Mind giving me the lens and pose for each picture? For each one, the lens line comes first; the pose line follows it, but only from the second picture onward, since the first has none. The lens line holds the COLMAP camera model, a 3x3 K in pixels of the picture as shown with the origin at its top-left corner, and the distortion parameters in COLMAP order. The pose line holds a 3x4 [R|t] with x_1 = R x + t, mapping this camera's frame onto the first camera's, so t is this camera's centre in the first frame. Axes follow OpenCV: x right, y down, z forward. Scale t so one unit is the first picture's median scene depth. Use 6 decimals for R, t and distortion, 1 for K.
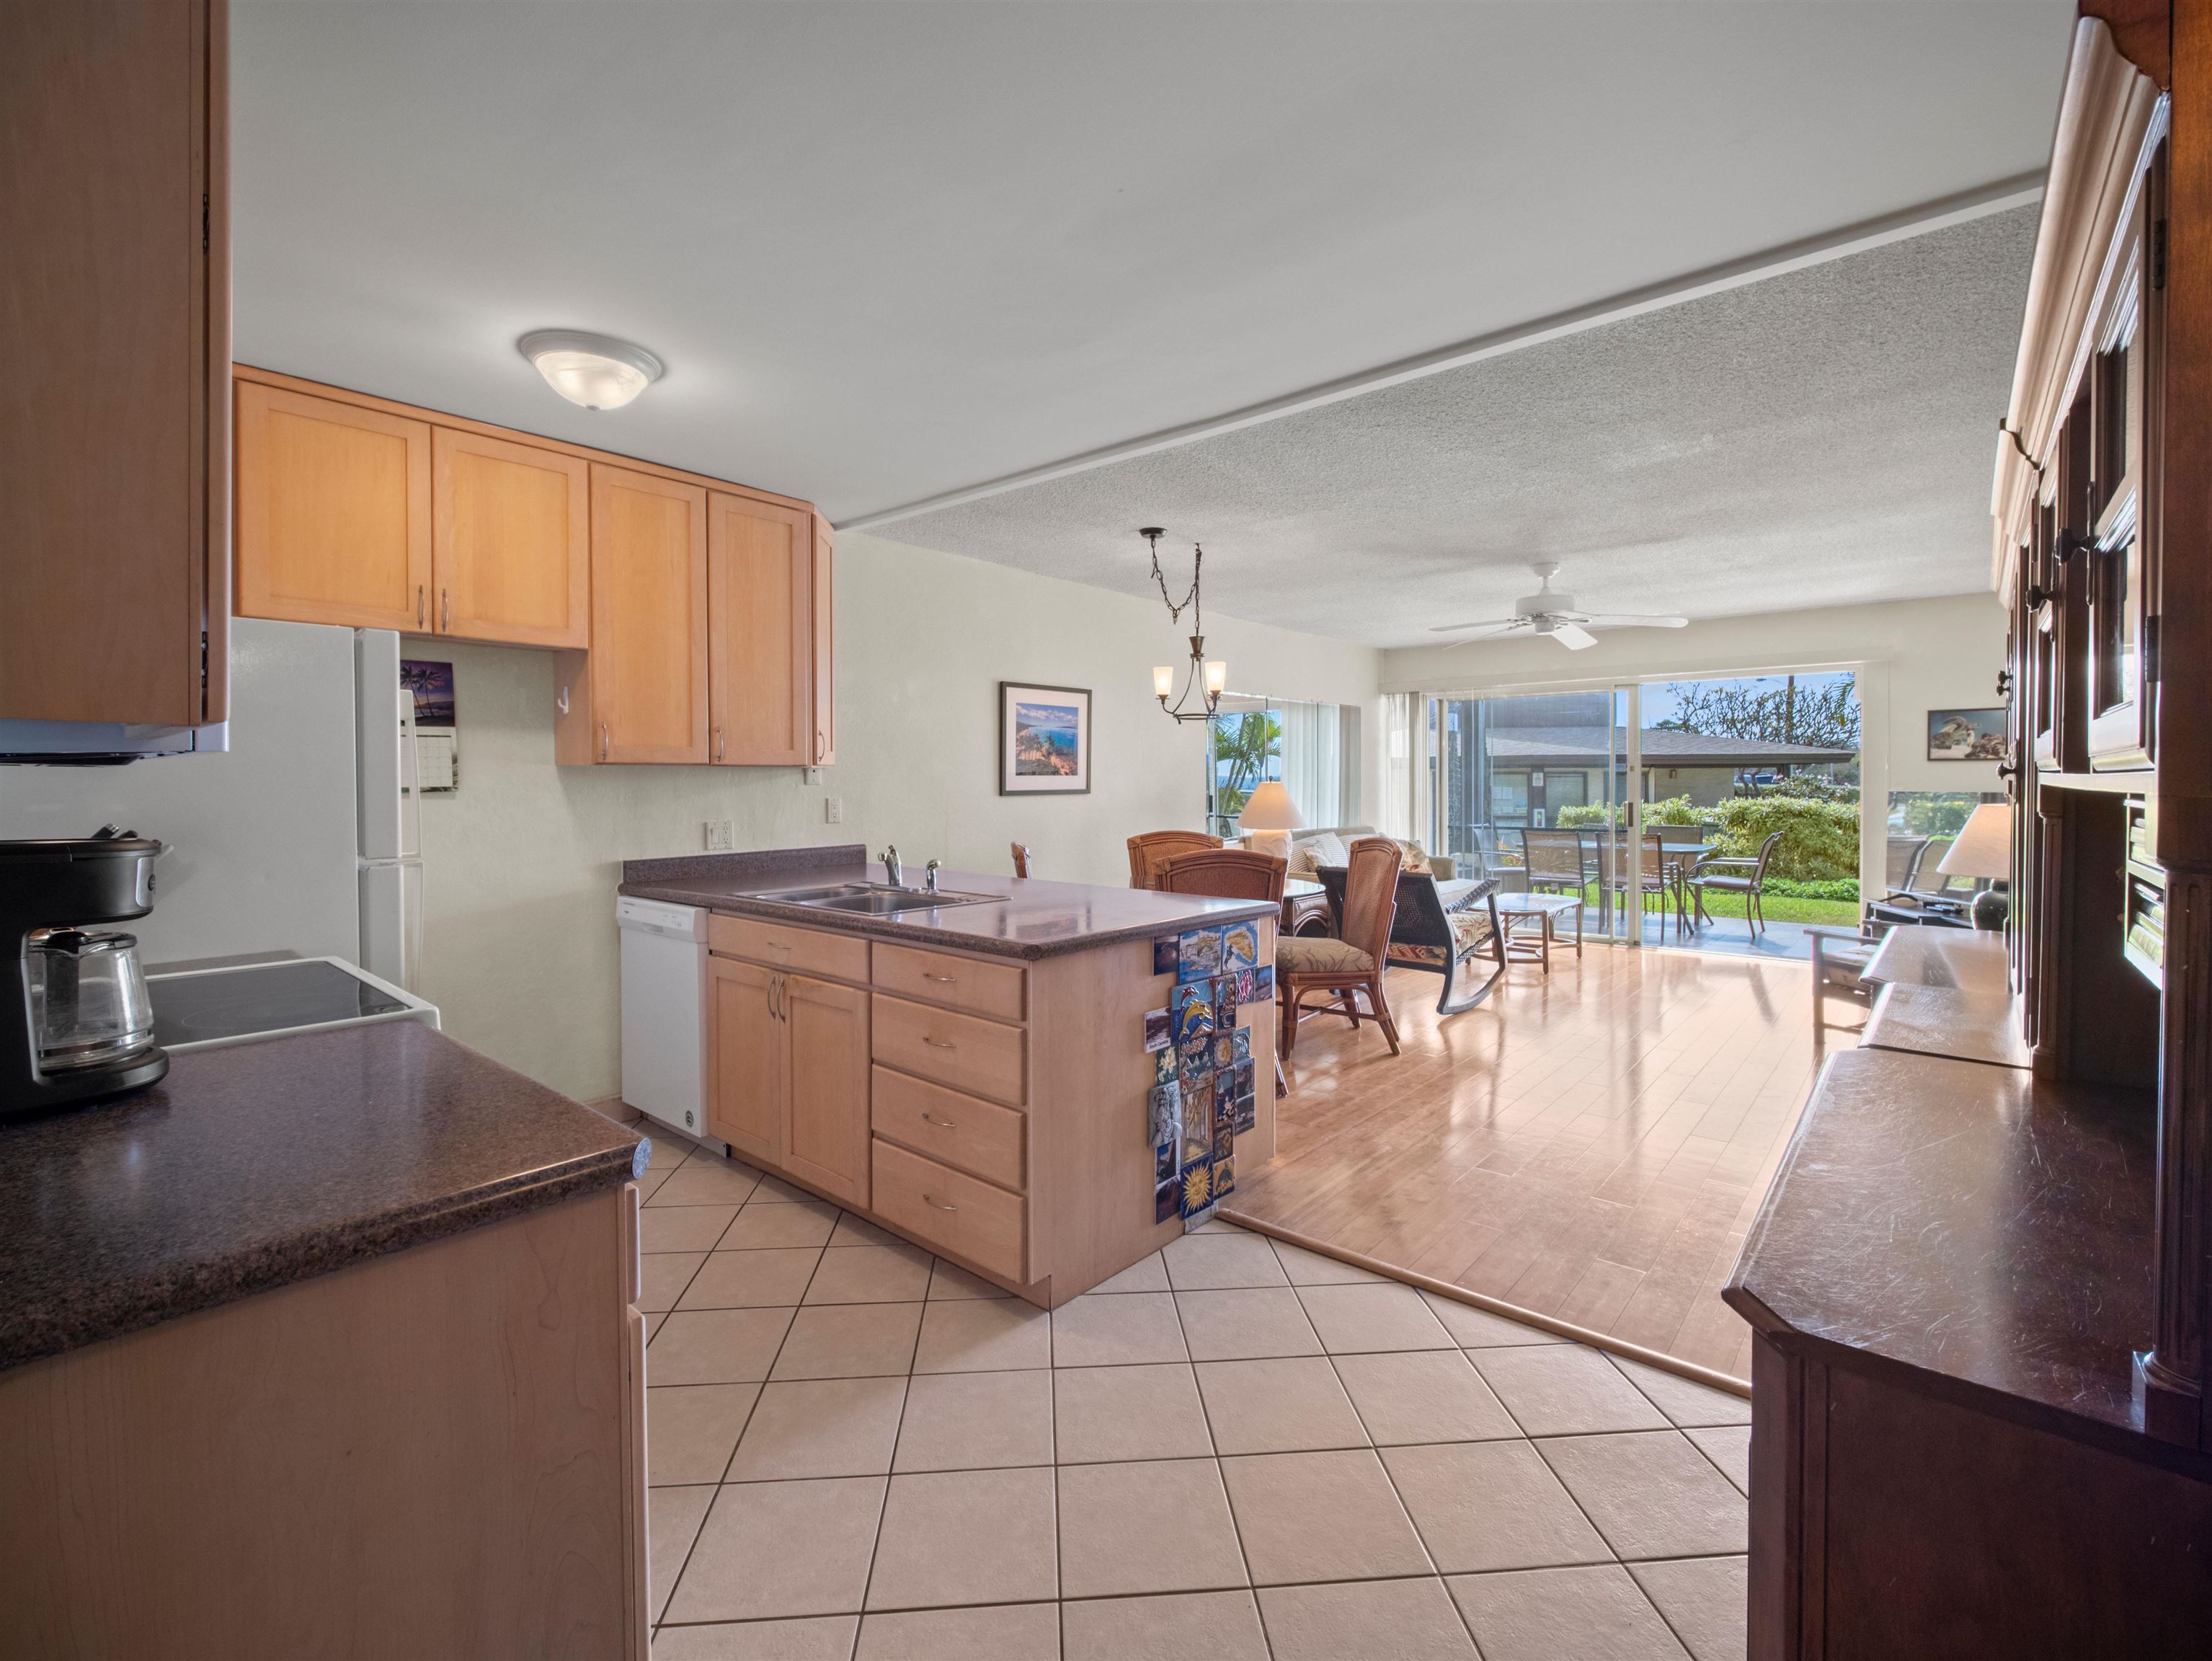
lens RADIAL K [[996.0, 0, 1121.4], [0, 996.0, 821.7], [0, 0, 1]] dist [0.011745, -0.000530]
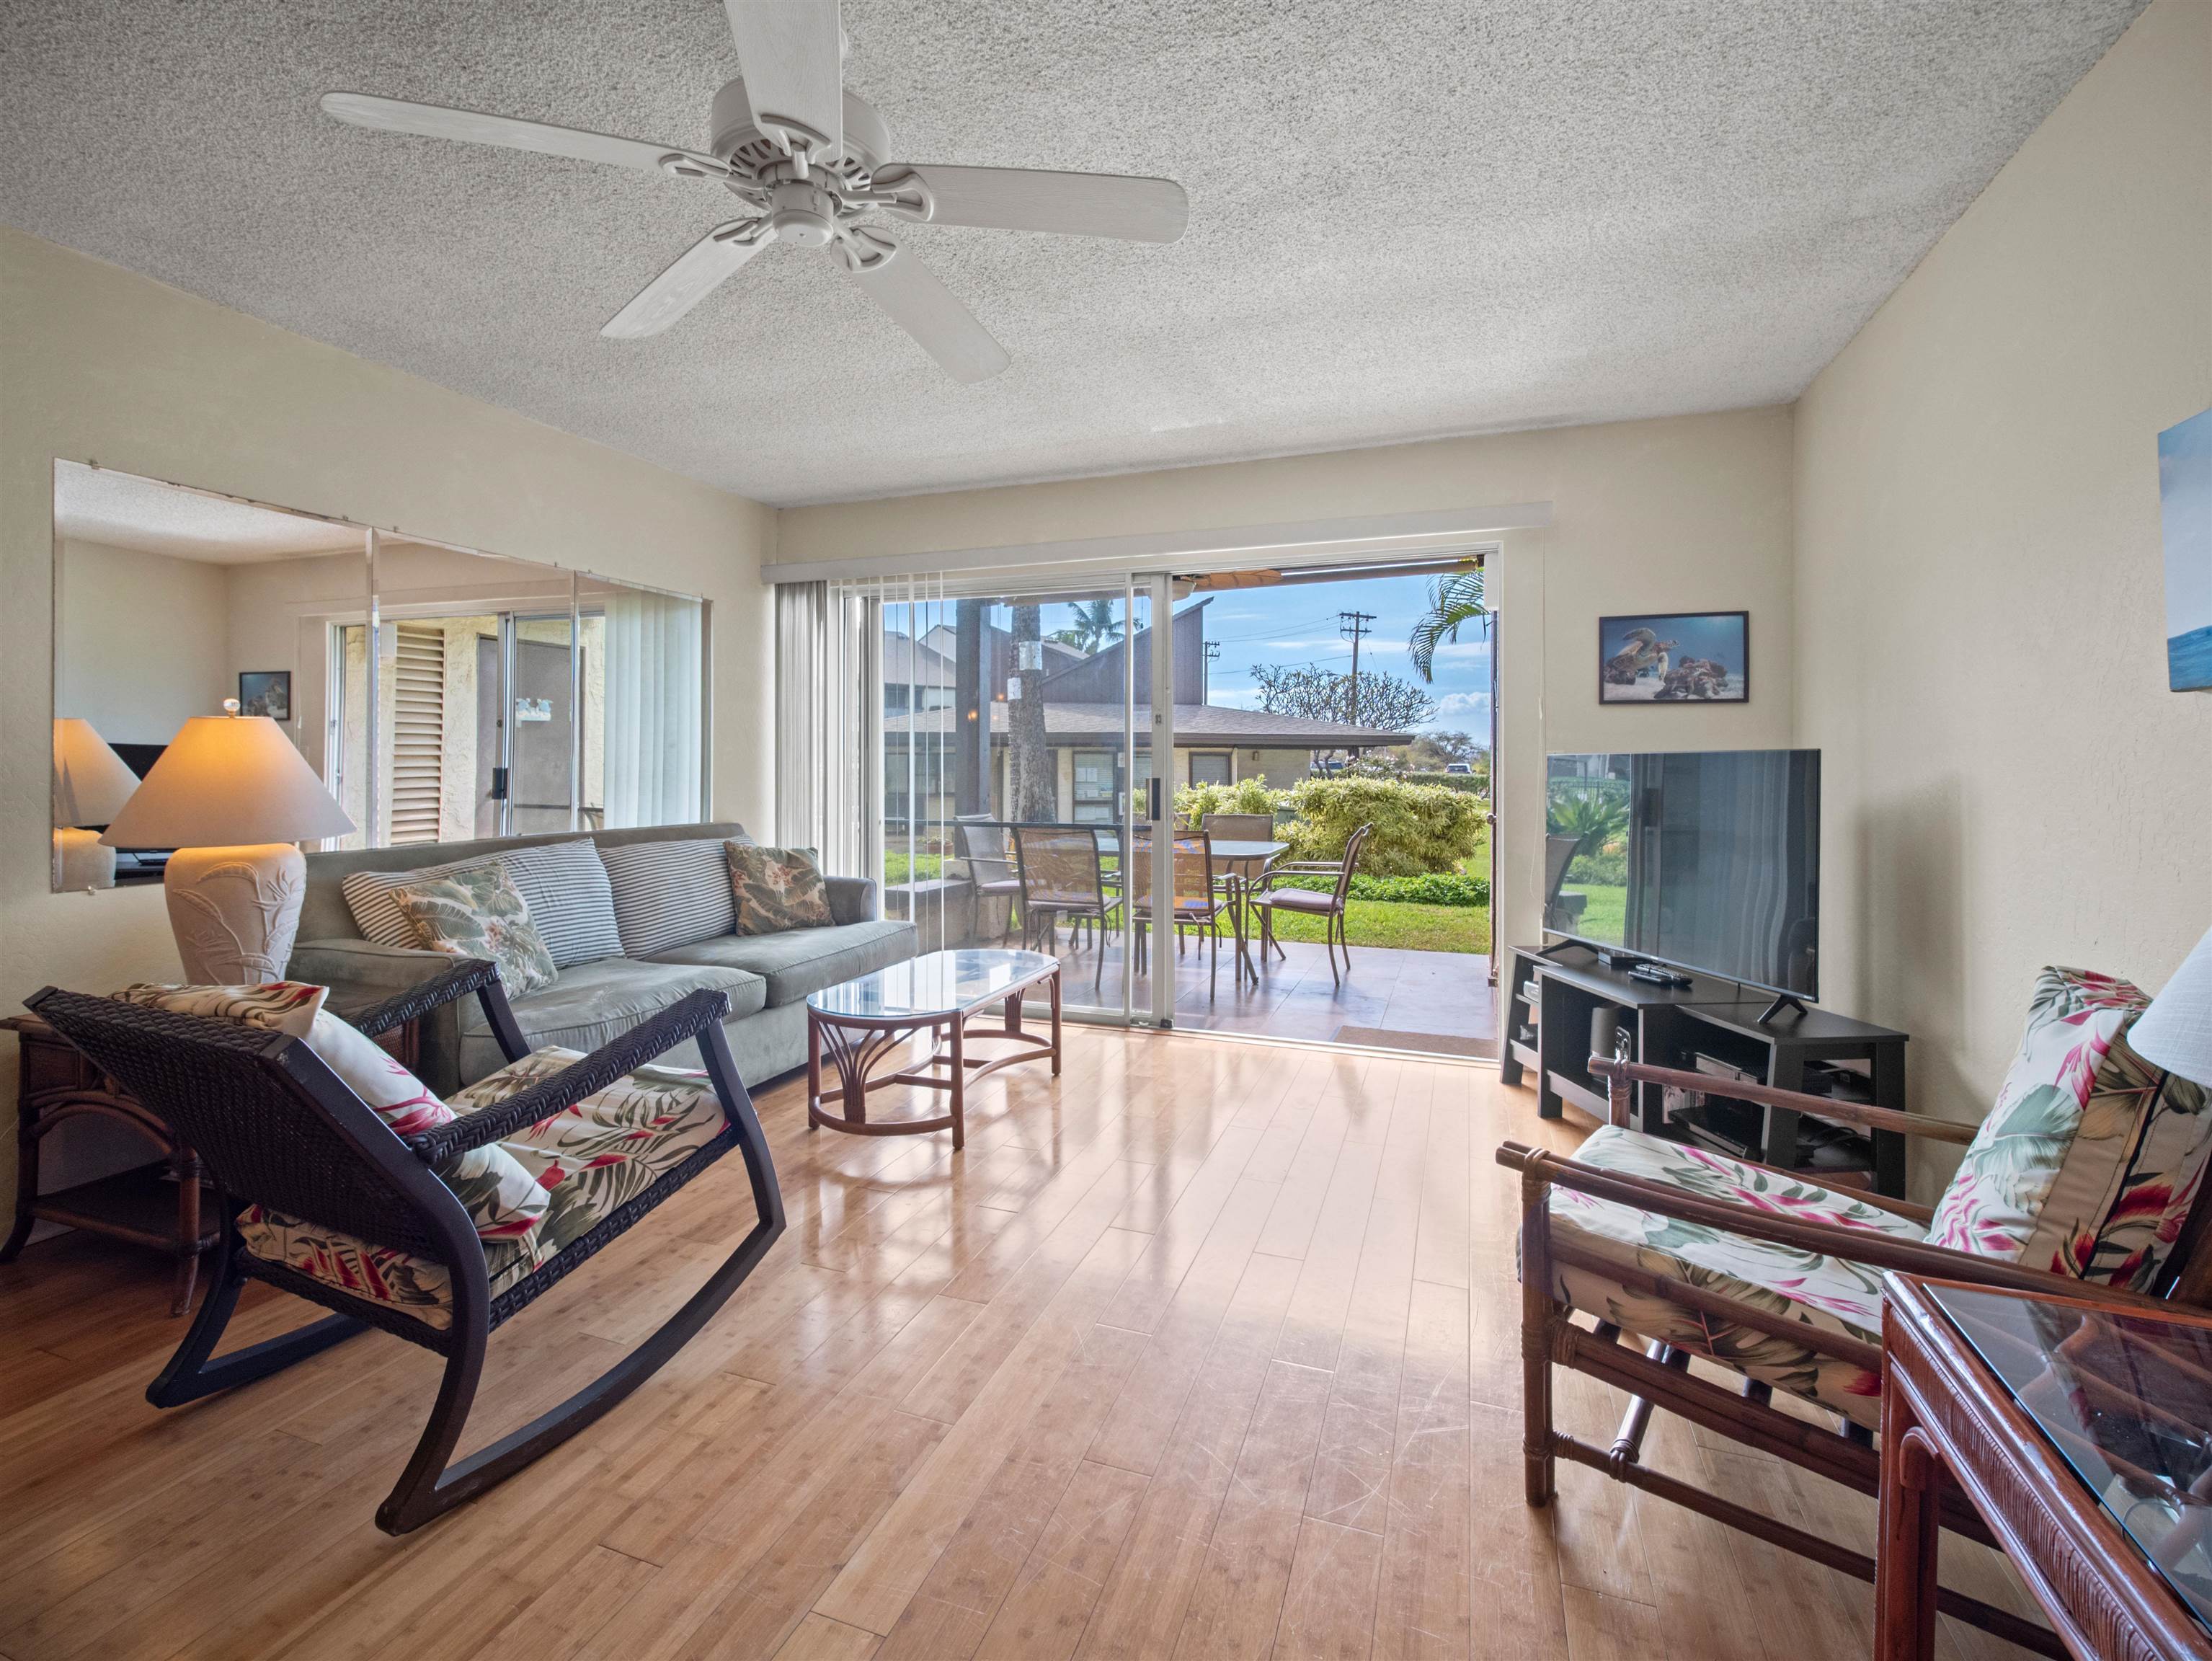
lens RADIAL K [[996.0, 0, 1121.4], [0, 996.0, 821.7], [0, 0, 1]] dist [0.011745, -0.000530]
pose [[0.935033, -0.011897, 0.354361, 0.242958], [0.006371, 0.999839, 0.016758, -0.003266], [-0.354504, -0.013412, 0.934958, 0.397829]]
